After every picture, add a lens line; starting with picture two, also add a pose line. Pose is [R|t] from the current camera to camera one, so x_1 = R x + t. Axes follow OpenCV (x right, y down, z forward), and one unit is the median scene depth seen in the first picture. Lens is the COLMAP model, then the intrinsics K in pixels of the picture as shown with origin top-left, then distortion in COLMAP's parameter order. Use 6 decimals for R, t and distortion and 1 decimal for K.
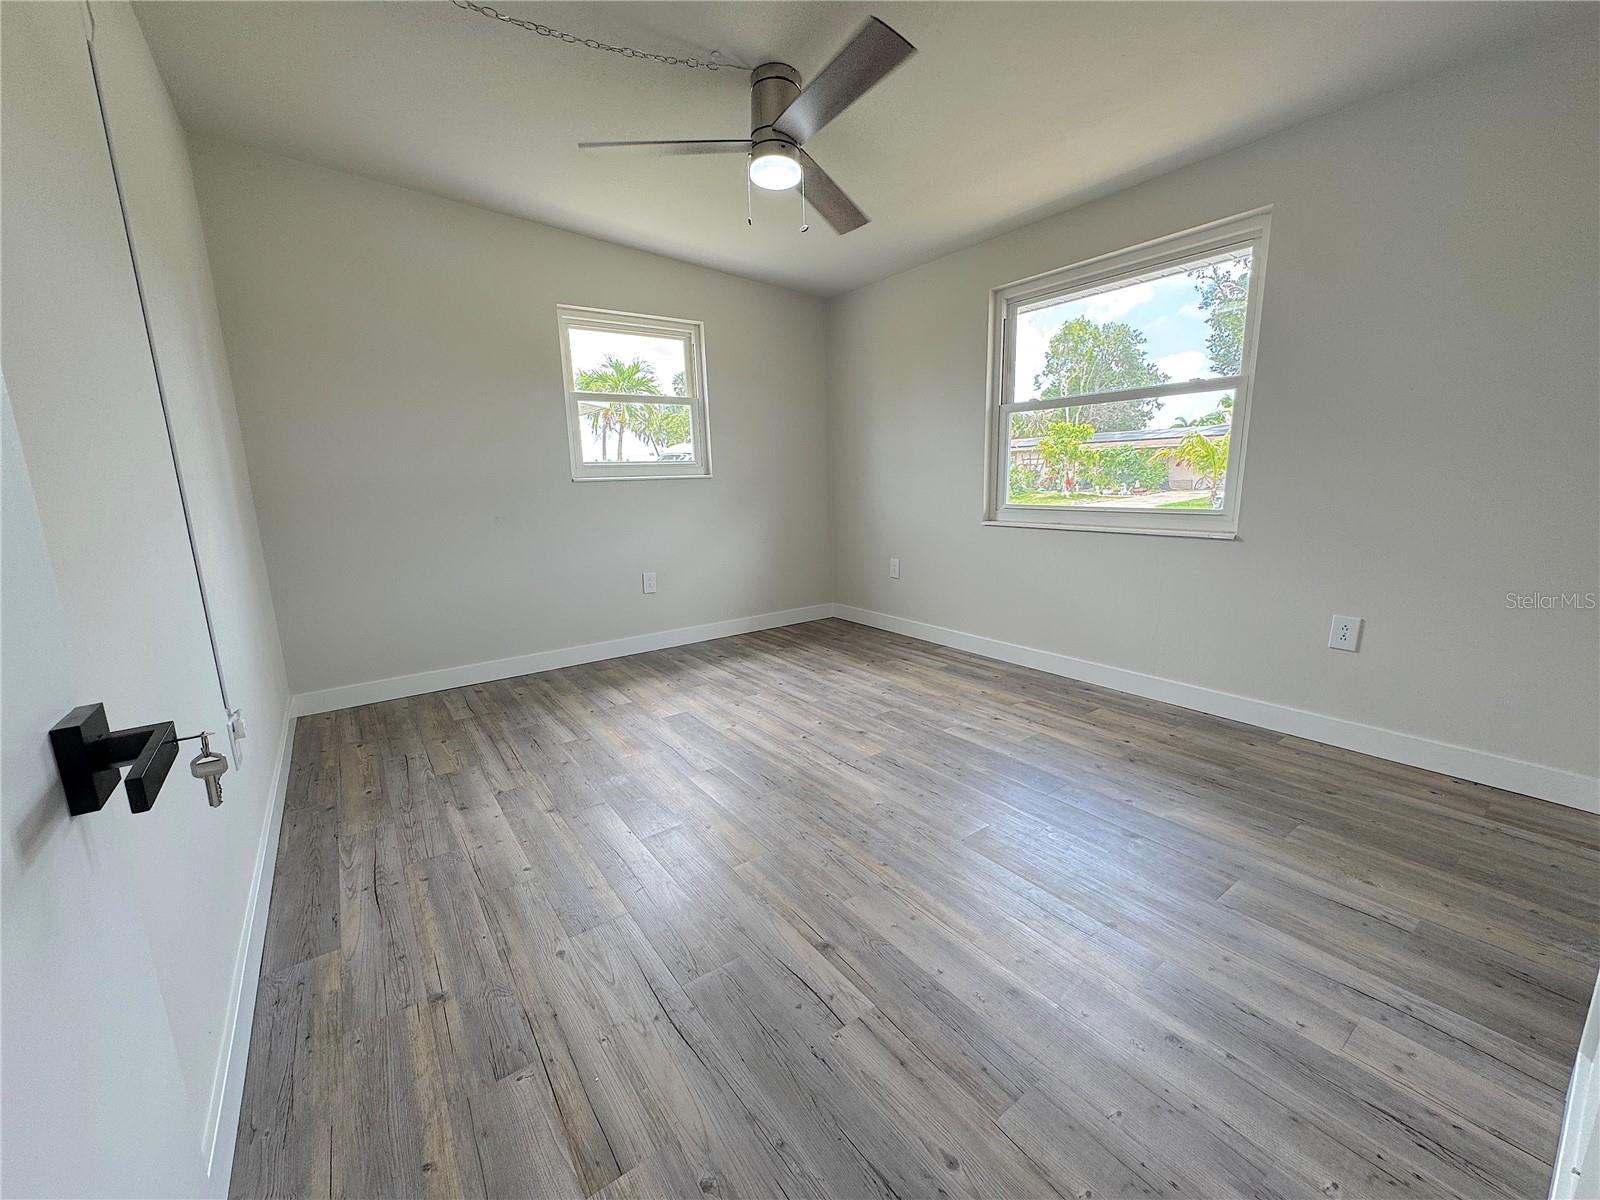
lens RADIAL K [[637.8, 0, 799.1], [0, 637.8, 599.9], [0, 0, 1]] dist [-0.001986, 0.000316]
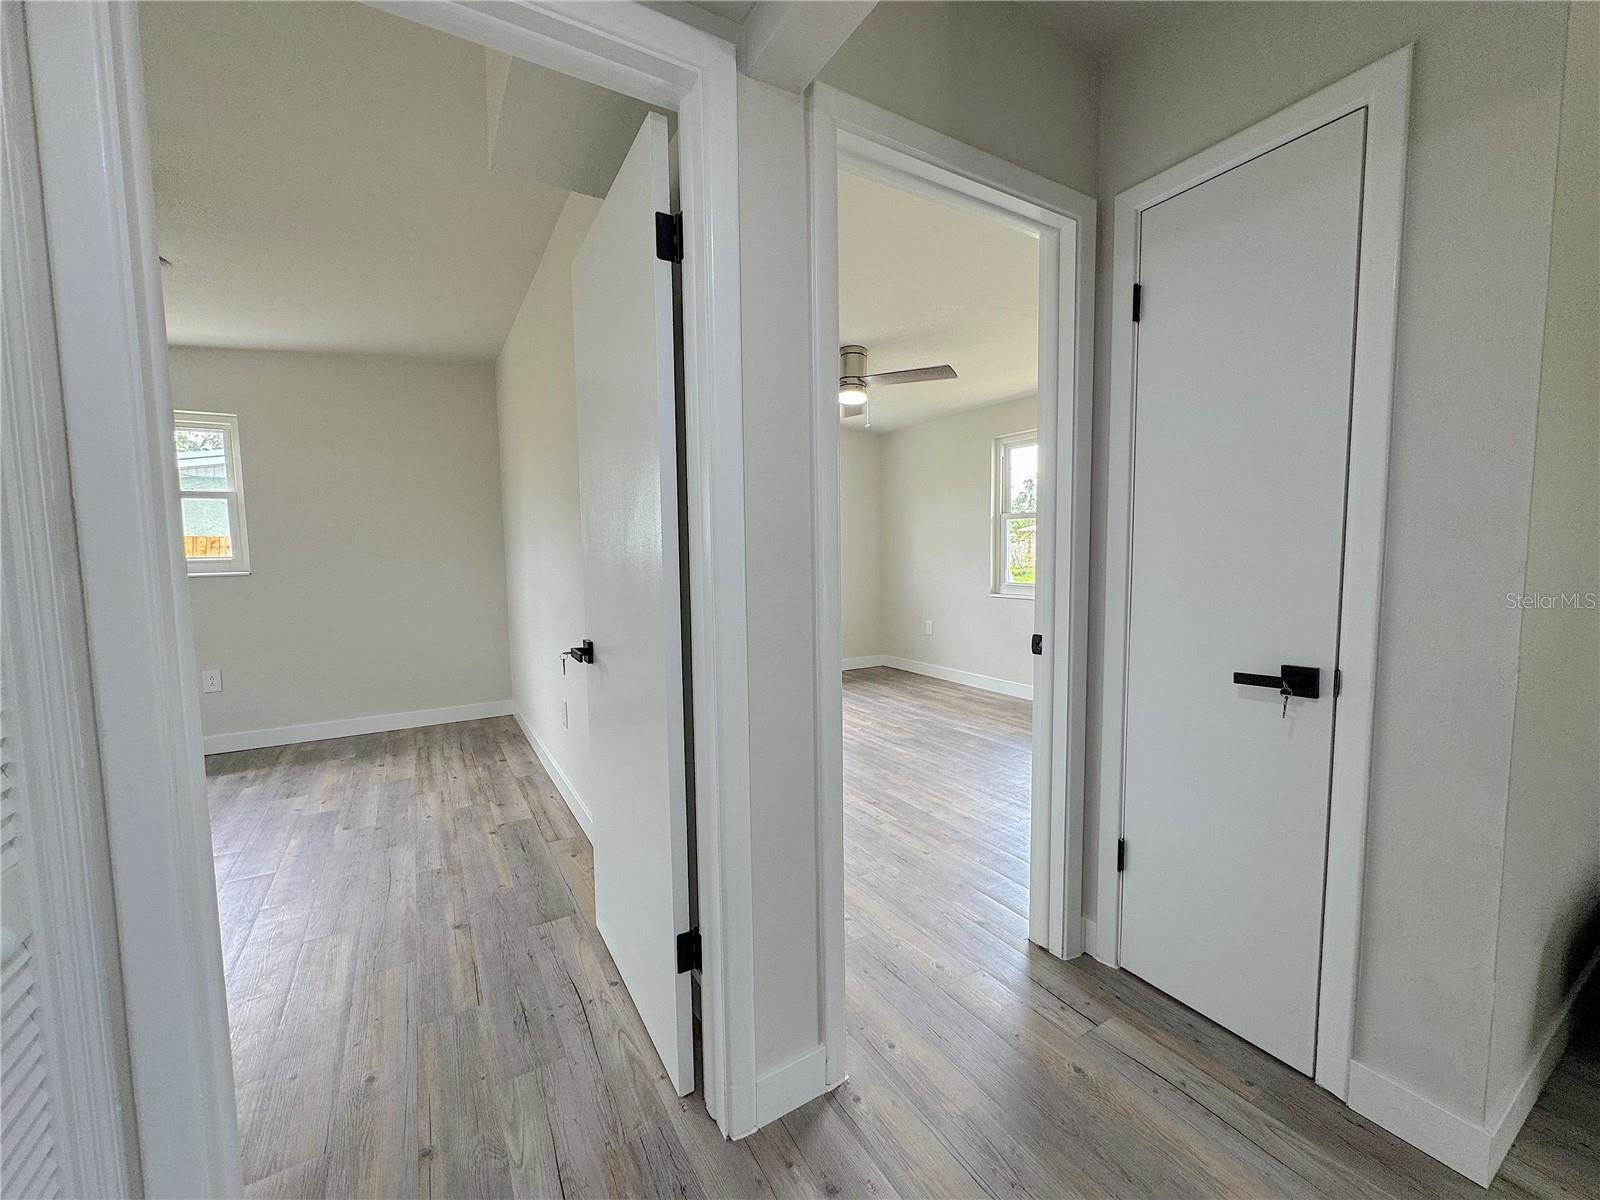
lens RADIAL K [[637.8, 0, 799.1], [0, 637.8, 599.9], [0, 0, 1]] dist [-0.001986, 0.000316]
pose [[0.996422, 0.018790, -0.082403, -0.020432], [-0.027893, 0.993456, -0.110758, 0.070713], [0.079782, 0.112660, 0.990425, -0.522313]]
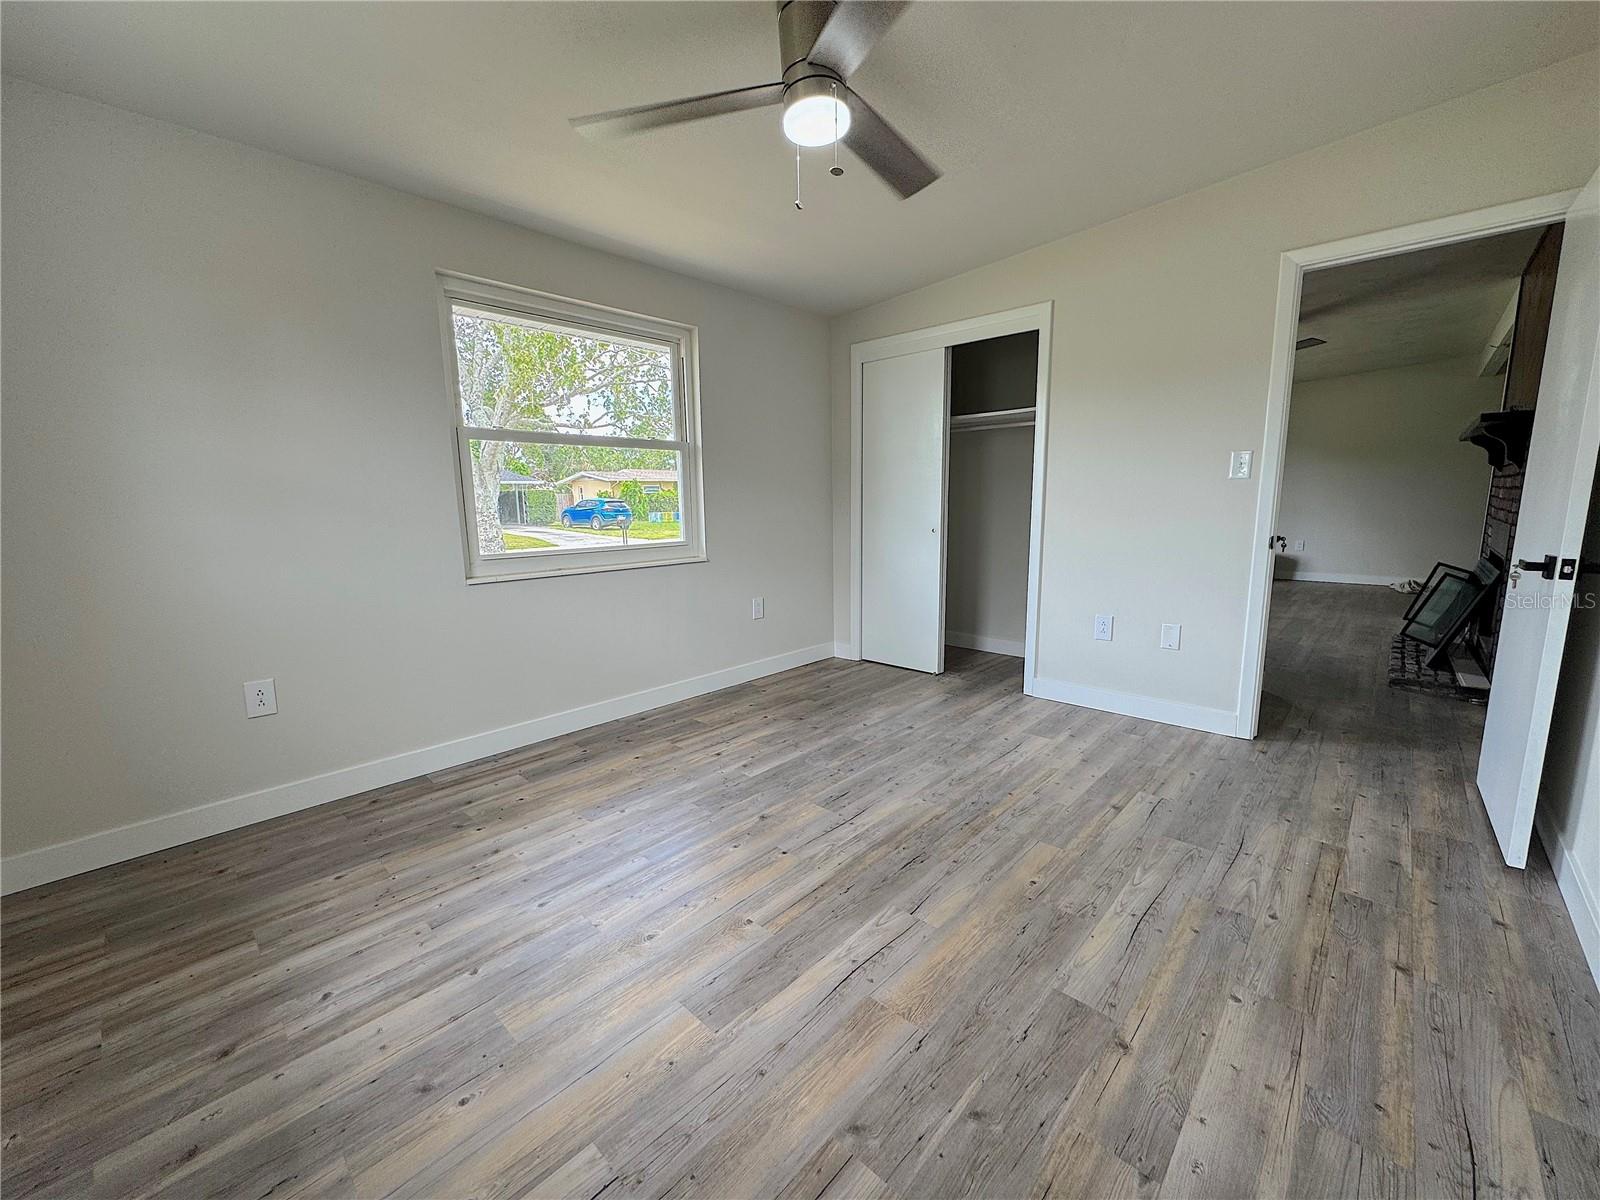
lens RADIAL K [[637.8, 0, 799.1], [0, 637.8, 599.9], [0, 0, 1]] dist [-0.001986, 0.000316]
pose [[-0.187496, -0.122792, 0.974560, -0.619344], [0.208751, 0.964510, 0.161687, -0.171415], [-0.959827, 0.233756, -0.155209, 0.918504]]
